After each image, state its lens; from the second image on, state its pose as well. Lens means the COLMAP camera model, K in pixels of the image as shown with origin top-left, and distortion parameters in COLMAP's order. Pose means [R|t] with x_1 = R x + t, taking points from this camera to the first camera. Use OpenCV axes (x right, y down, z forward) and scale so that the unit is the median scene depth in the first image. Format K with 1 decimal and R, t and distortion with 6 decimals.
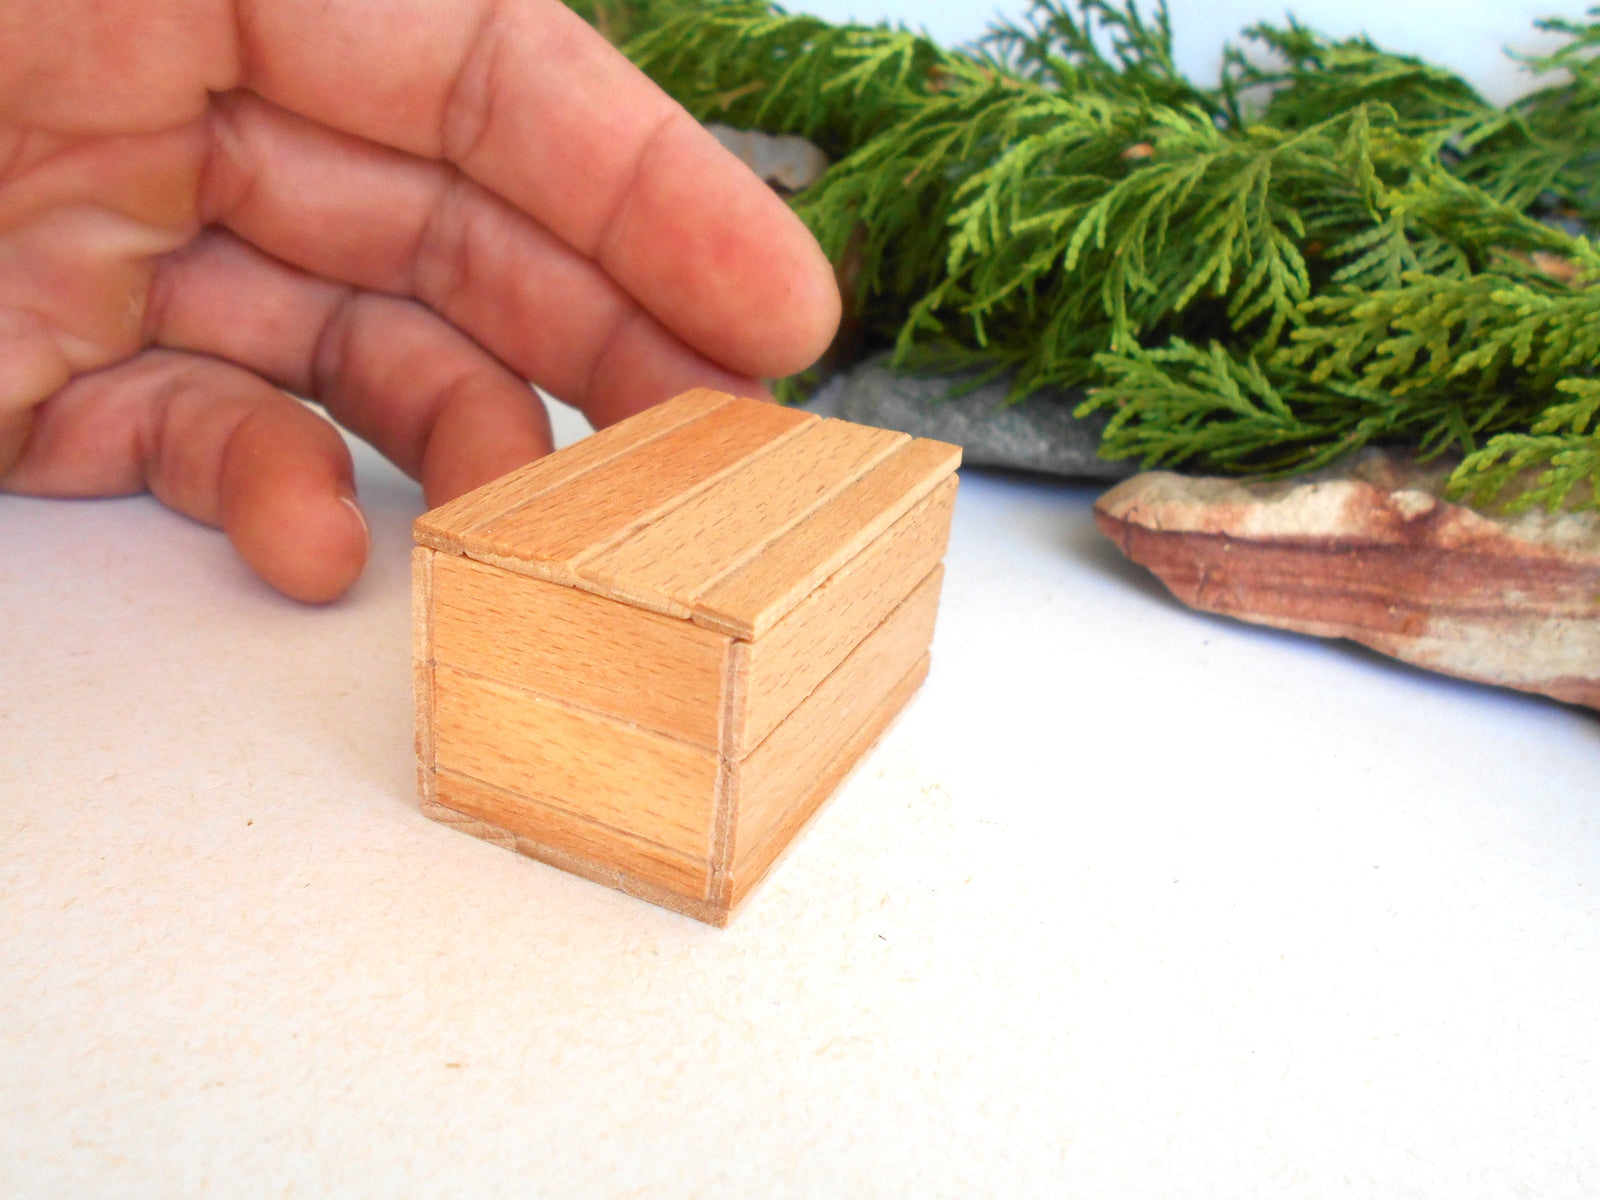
lens RADIAL K [[1411.7, 0, 800.0], [0, 1411.7, 600.0], [0, 0, 1]] dist [-0.021135, 0.005258]
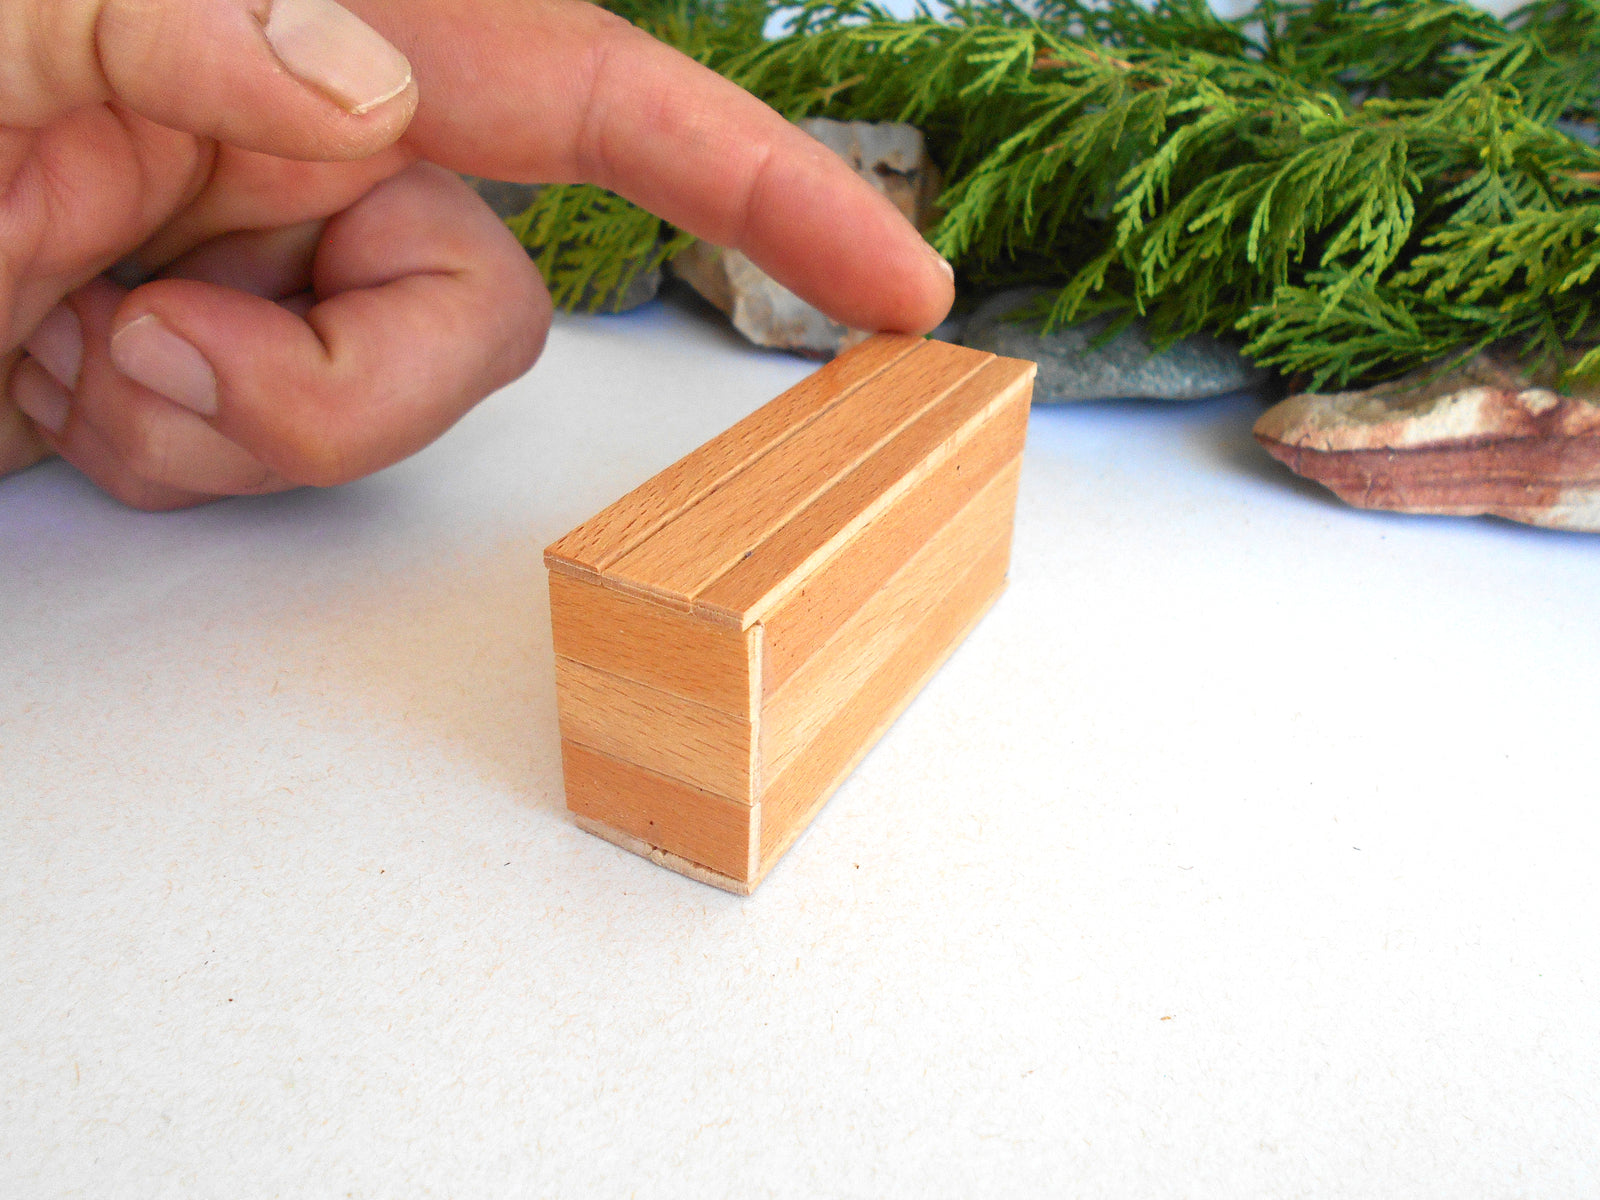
lens RADIAL K [[1411.7, 0, 800.0], [0, 1411.7, 600.0], [0, 0, 1]] dist [-0.021135, 0.005258]
pose [[0.972675, -0.188112, 0.136076, -0.382583], [0.169582, 0.975950, 0.136980, -0.170965], [-0.158571, -0.110161, 0.981183, -0.124126]]
